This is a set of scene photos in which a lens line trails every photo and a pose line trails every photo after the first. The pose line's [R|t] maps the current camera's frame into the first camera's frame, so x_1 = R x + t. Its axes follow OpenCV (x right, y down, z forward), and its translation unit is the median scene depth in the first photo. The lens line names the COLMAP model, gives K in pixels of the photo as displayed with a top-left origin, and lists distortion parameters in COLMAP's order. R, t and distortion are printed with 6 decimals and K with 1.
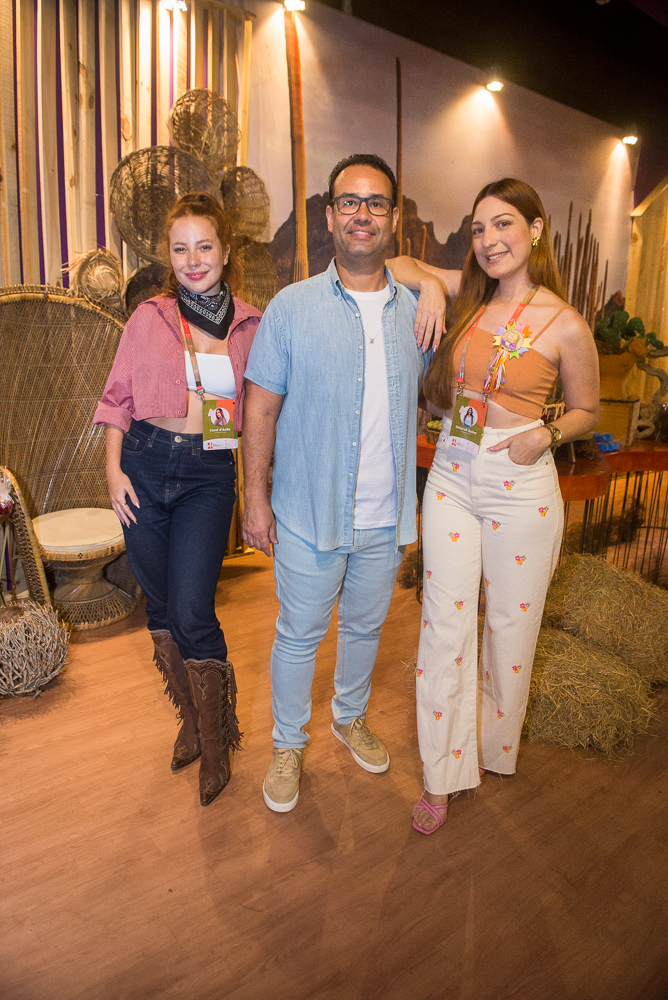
lens RADIAL K [[692.0, 0, 334.0], [0, 692.0, 500.0], [0, 0, 1]] dist [-0.052903, -0.003541]
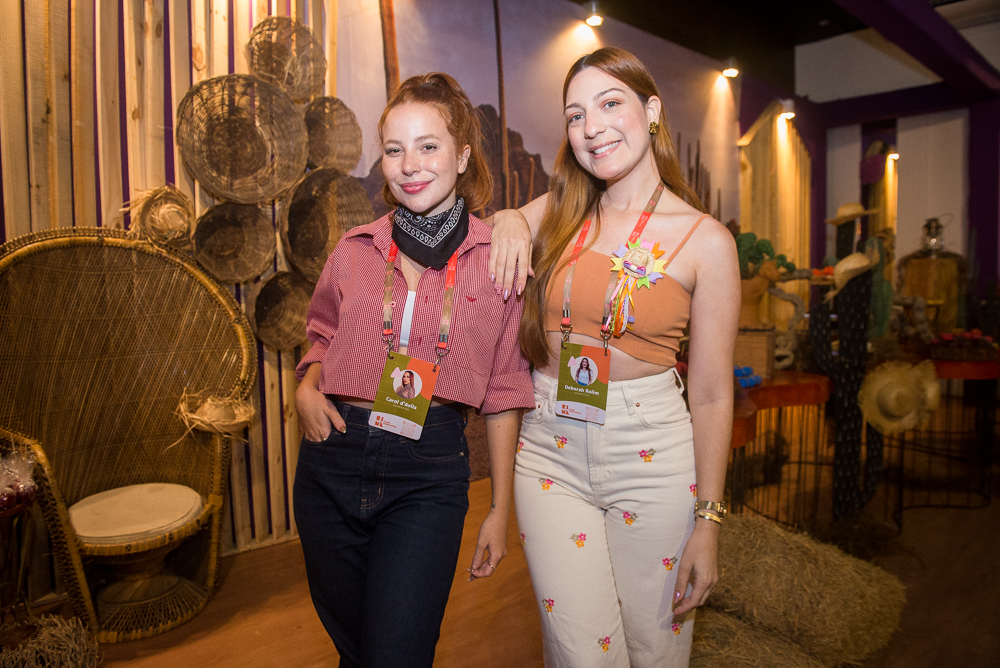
lens RADIAL K [[684.3, 0, 496.2], [0, 684.3, 337.2], [0, 0, 1]] dist [-0.054379, 0.000501]
pose [[0.997420, -0.043317, 0.057238, 0.025143], [0.051295, 0.987923, -0.146211, -0.023524], [-0.050213, 0.148770, 0.987596, 0.142189]]
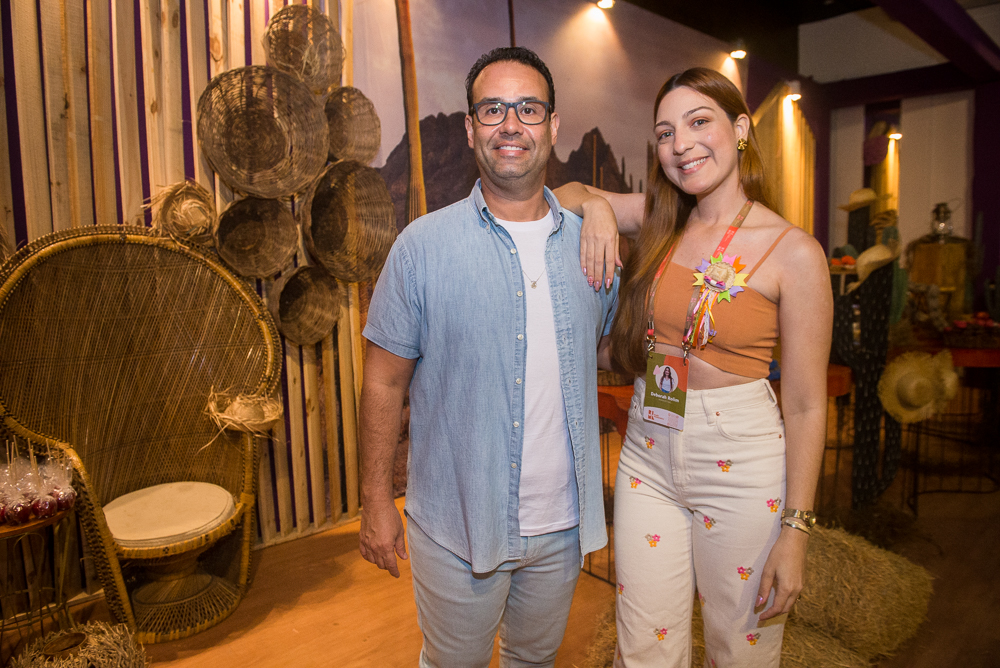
lens RADIAL K [[684.3, 0, 496.2], [0, 684.3, 337.2], [0, 0, 1]] dist [-0.054379, 0.000501]
pose [[0.996134, -0.052939, 0.070109, -0.021065], [0.060495, 0.992039, -0.110447, -0.050379], [-0.063704, 0.114261, 0.991406, 0.142172]]
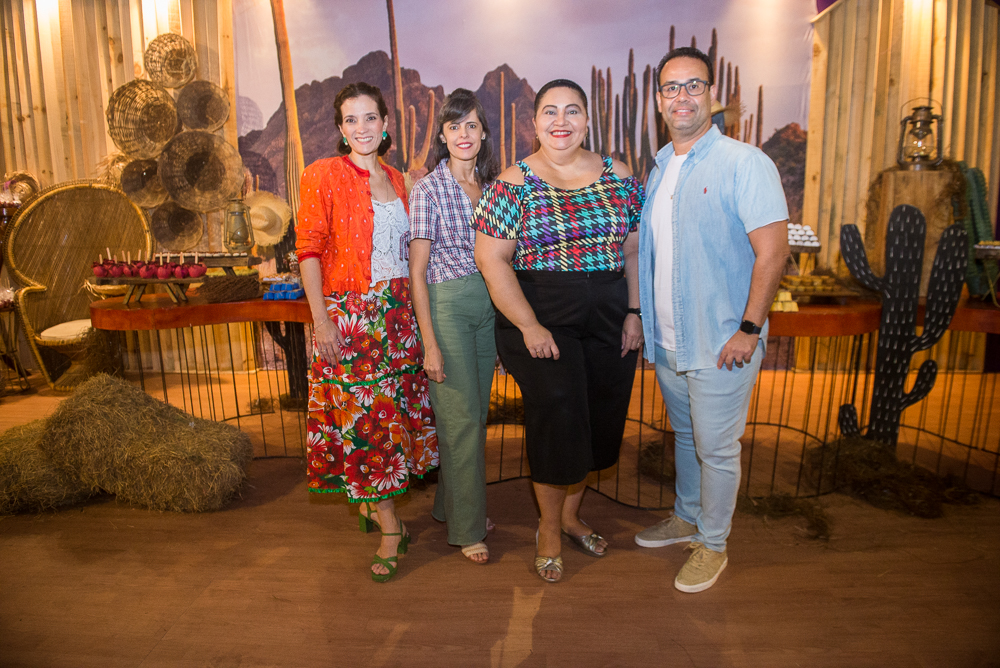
lens RADIAL K [[692.0, 0, 500.0], [0, 692.0, 334.0], [0, 0, 1]] dist [-0.052903, -0.003541]
pose [[0.742226, 0.087831, -0.664369, 1.337183], [-0.122167, 0.992496, -0.005274, -0.056610], [0.658920, 0.085078, 0.747386, 0.454851]]
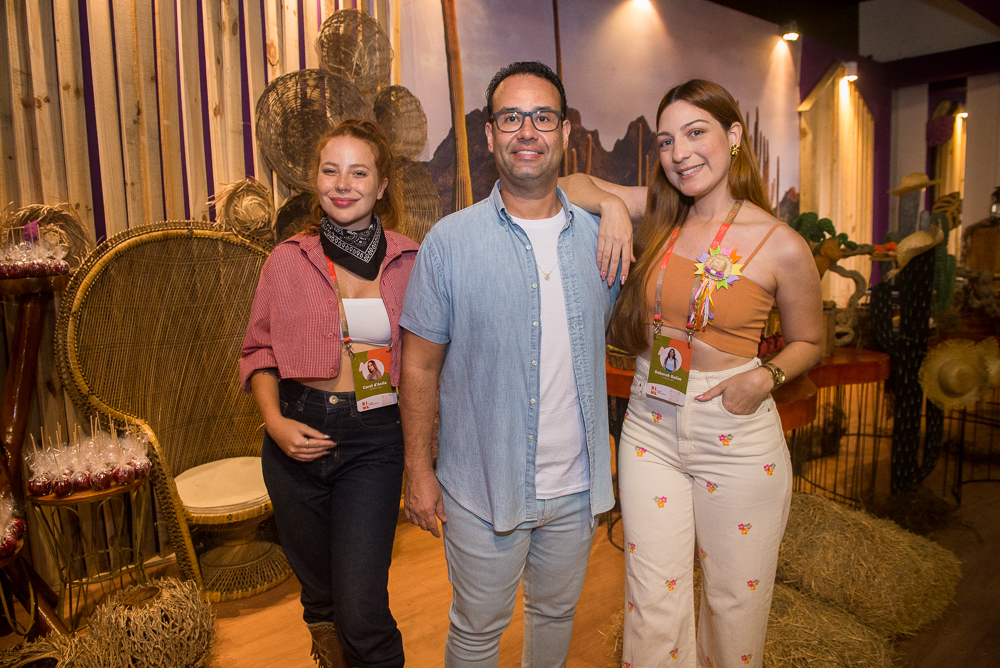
lens RADIAL K [[687.5, 0, 494.8], [0, 687.5, 337.4], [0, 0, 1]] dist [-0.052260, -0.000023]
pose [[0.998481, -0.052388, -0.017075, 0.001223], [0.050522, 0.994123, -0.095742, -0.043477], [0.021991, 0.094734, 0.995260, 0.094332]]
